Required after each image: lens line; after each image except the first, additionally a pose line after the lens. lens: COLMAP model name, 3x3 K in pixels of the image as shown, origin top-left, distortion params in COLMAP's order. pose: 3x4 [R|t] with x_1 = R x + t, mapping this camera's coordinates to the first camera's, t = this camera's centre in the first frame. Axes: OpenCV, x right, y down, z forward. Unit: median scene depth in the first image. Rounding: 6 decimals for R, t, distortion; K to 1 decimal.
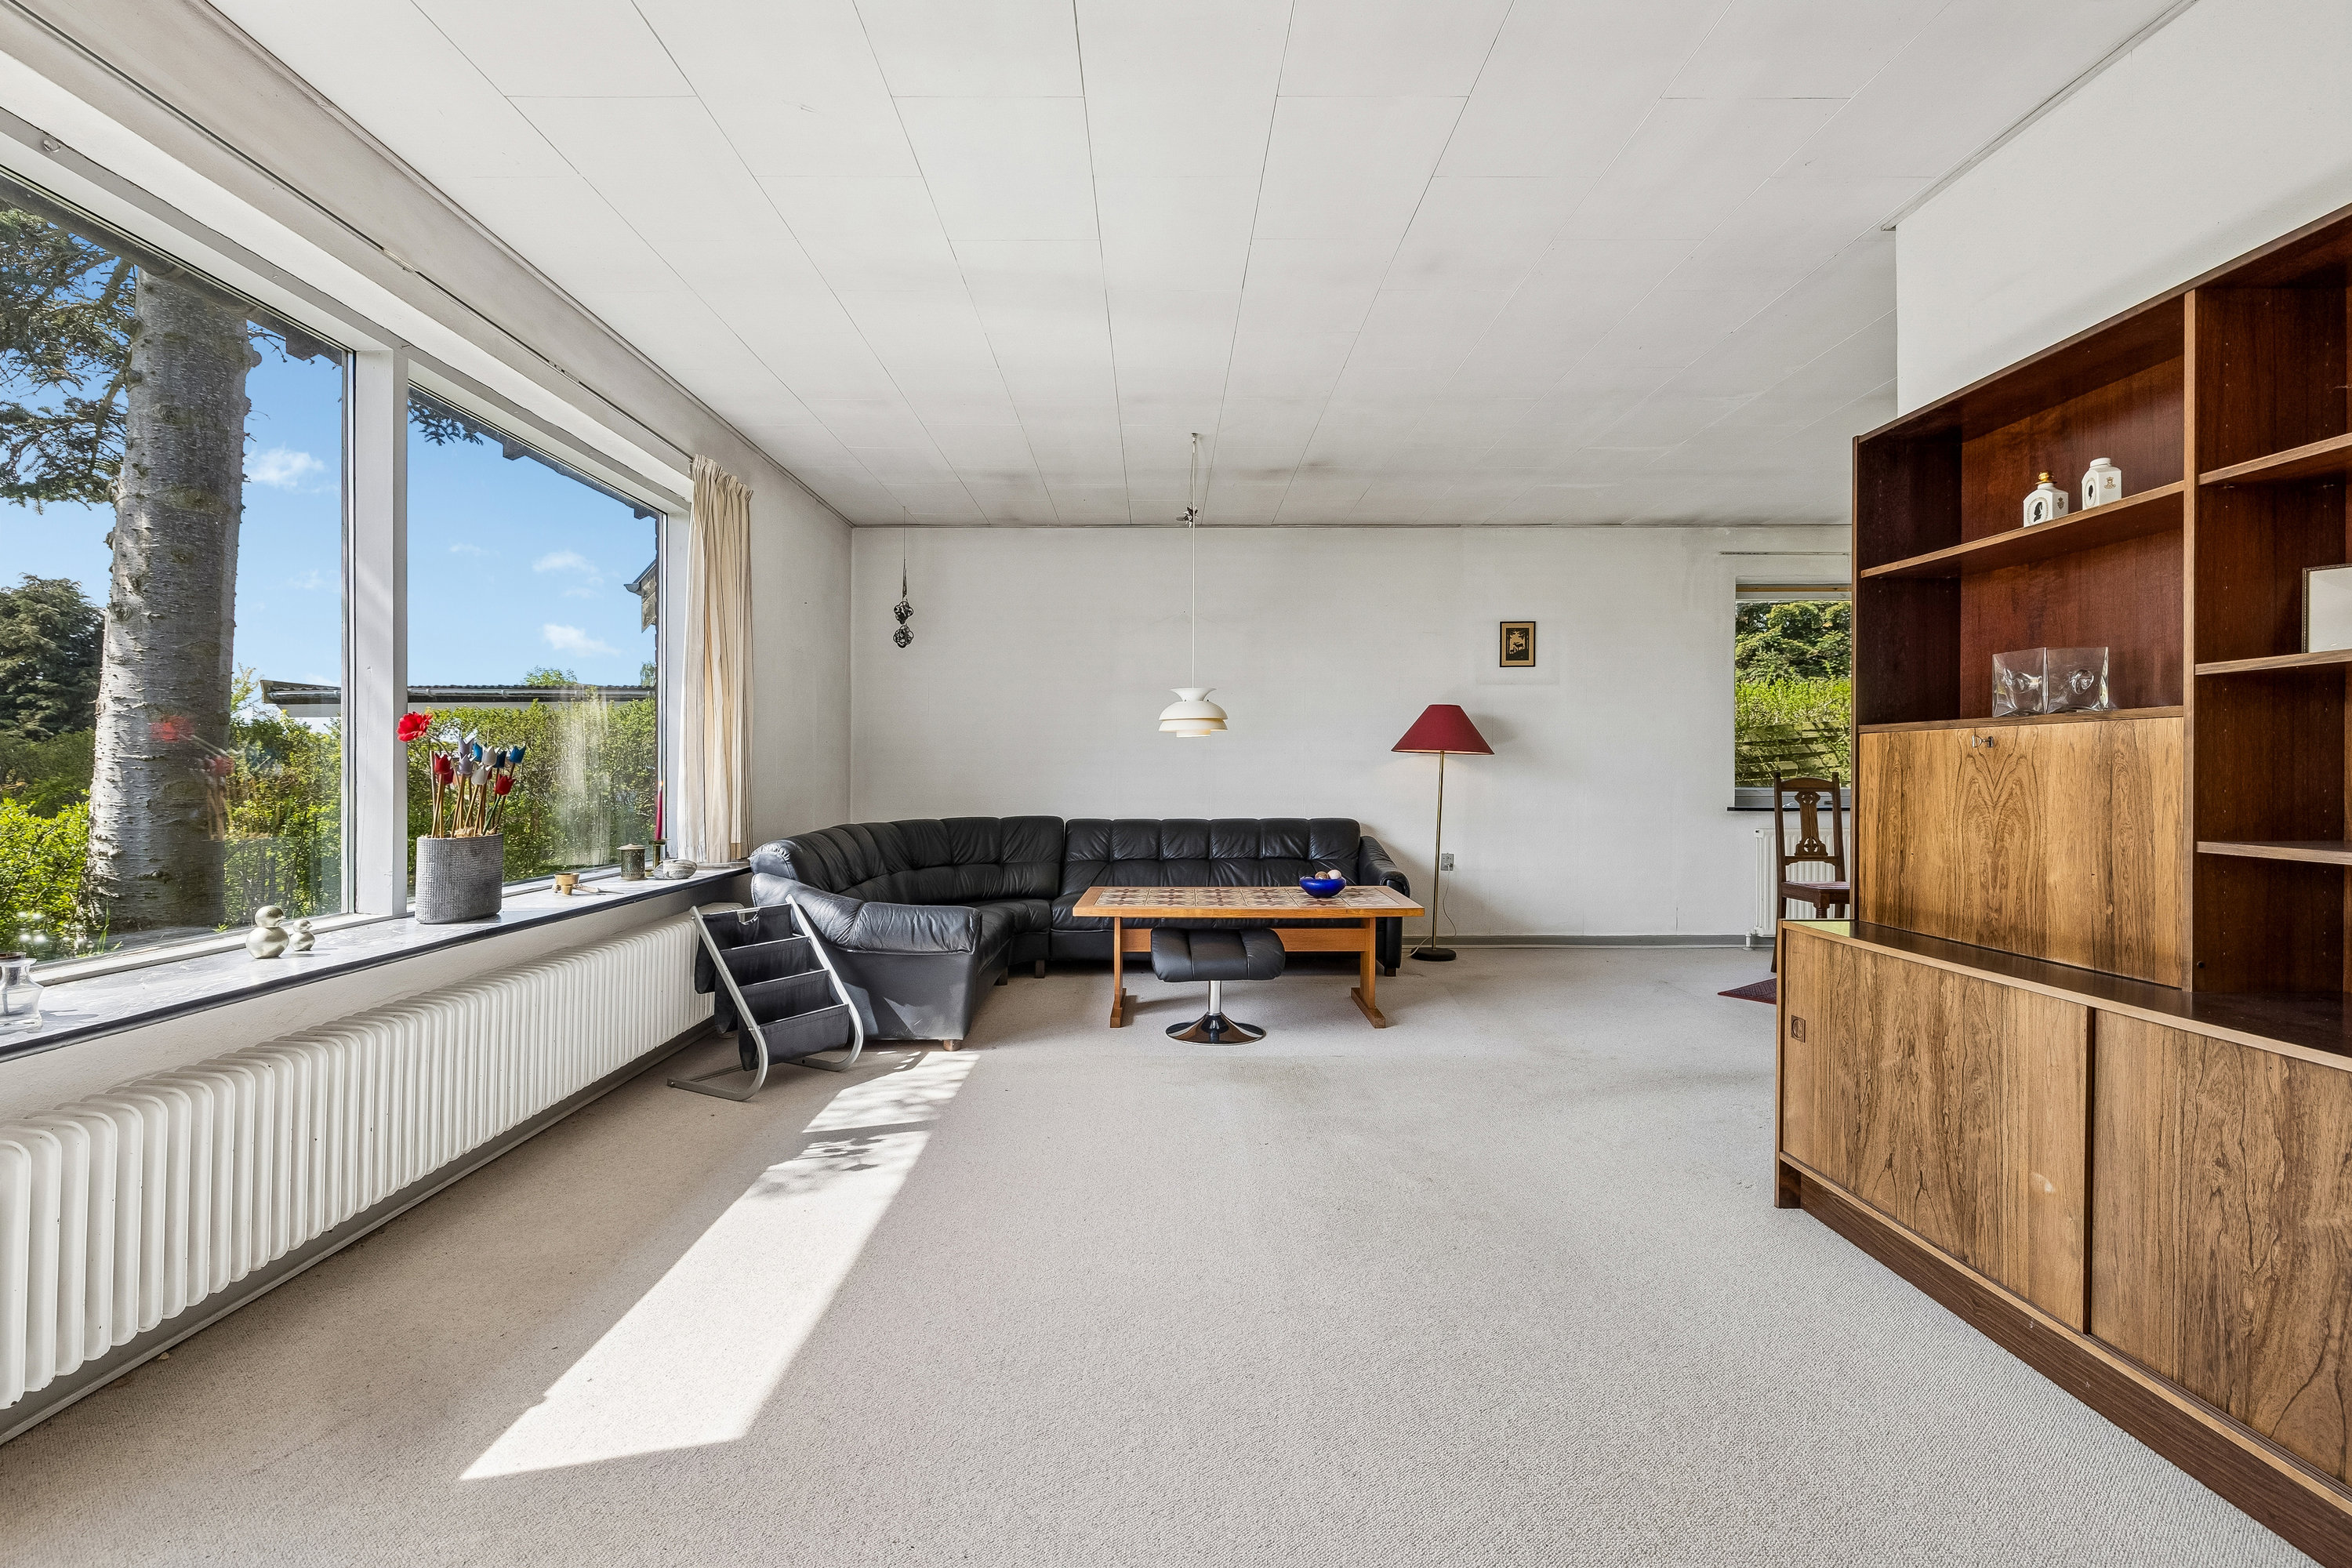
lens RADIAL K [[1066.0, 0, 1170.3], [0, 1066.0, 752.2], [0, 0, 1]] dist [-0.004031, -0.000298]
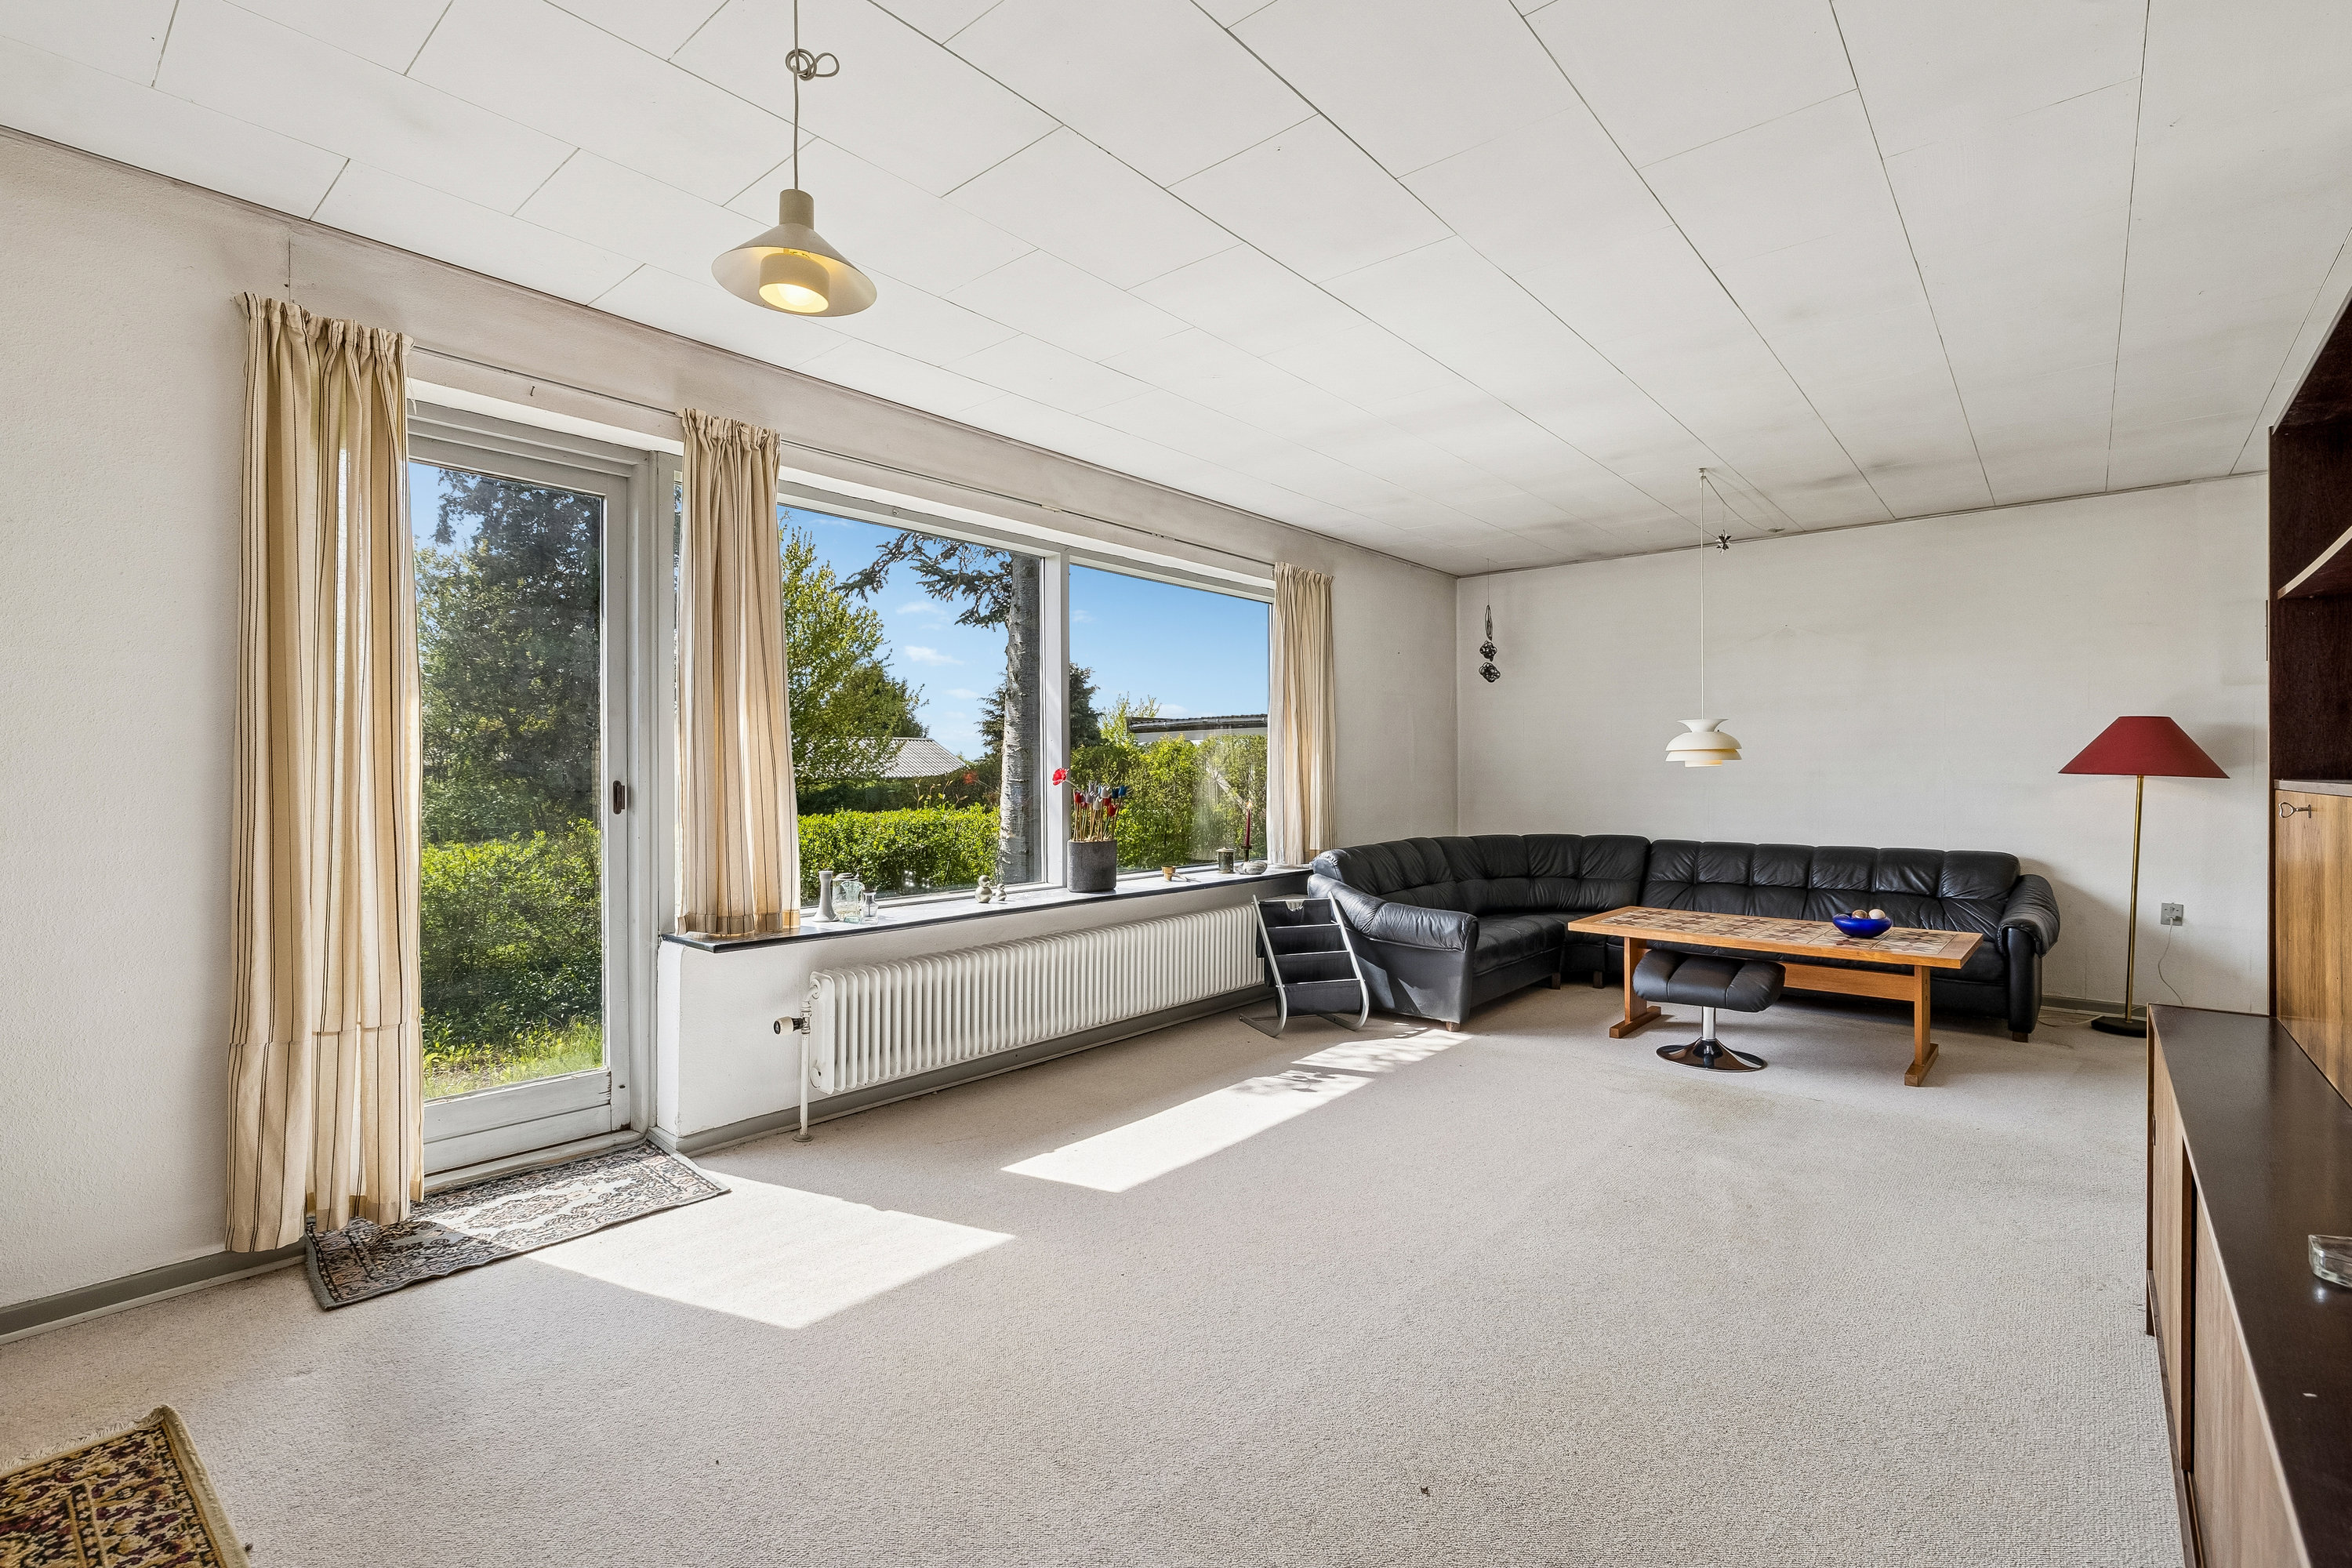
lens RADIAL K [[1066.0, 0, 1170.3], [0, 1066.0, 752.2], [0, 0, 1]] dist [-0.004031, -0.000298]
pose [[0.752054, -0.011454, -0.659002, 0.333419], [0.012040, 0.999921, -0.003639, -0.033038], [0.658992, -0.005197, 0.752132, -0.108935]]
